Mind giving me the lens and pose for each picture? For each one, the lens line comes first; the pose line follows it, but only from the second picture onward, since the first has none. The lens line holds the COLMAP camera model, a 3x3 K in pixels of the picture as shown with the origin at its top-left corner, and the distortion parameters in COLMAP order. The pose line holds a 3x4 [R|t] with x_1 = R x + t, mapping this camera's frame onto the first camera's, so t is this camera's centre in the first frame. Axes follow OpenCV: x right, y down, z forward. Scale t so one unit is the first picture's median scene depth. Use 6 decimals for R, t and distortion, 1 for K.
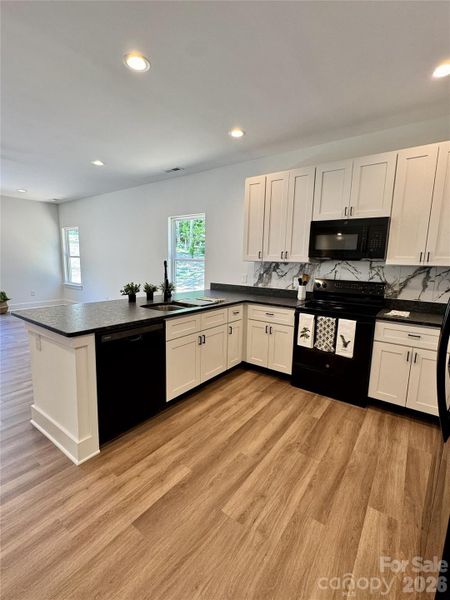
lens RADIAL K [[268.2, 0, 225.4], [0, 268.2, 297.5], [0, 0, 1]] dist [-0.011274, 0.000428]
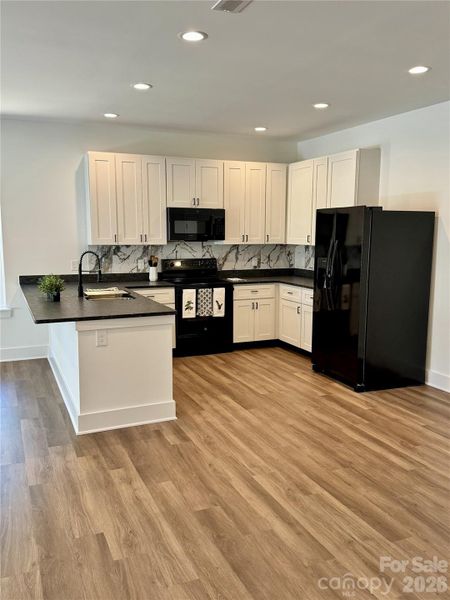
lens RADIAL K [[519.4, 0, 225.0], [0, 519.4, 300.0], [0, 0, 1]] dist [0.004881, -0.000661]
pose [[0.510693, -0.136237, 0.848900, -1.578398], [0.125760, 0.988583, 0.082997, -0.061903], [-0.850515, 0.064372, 0.521996, -0.324080]]
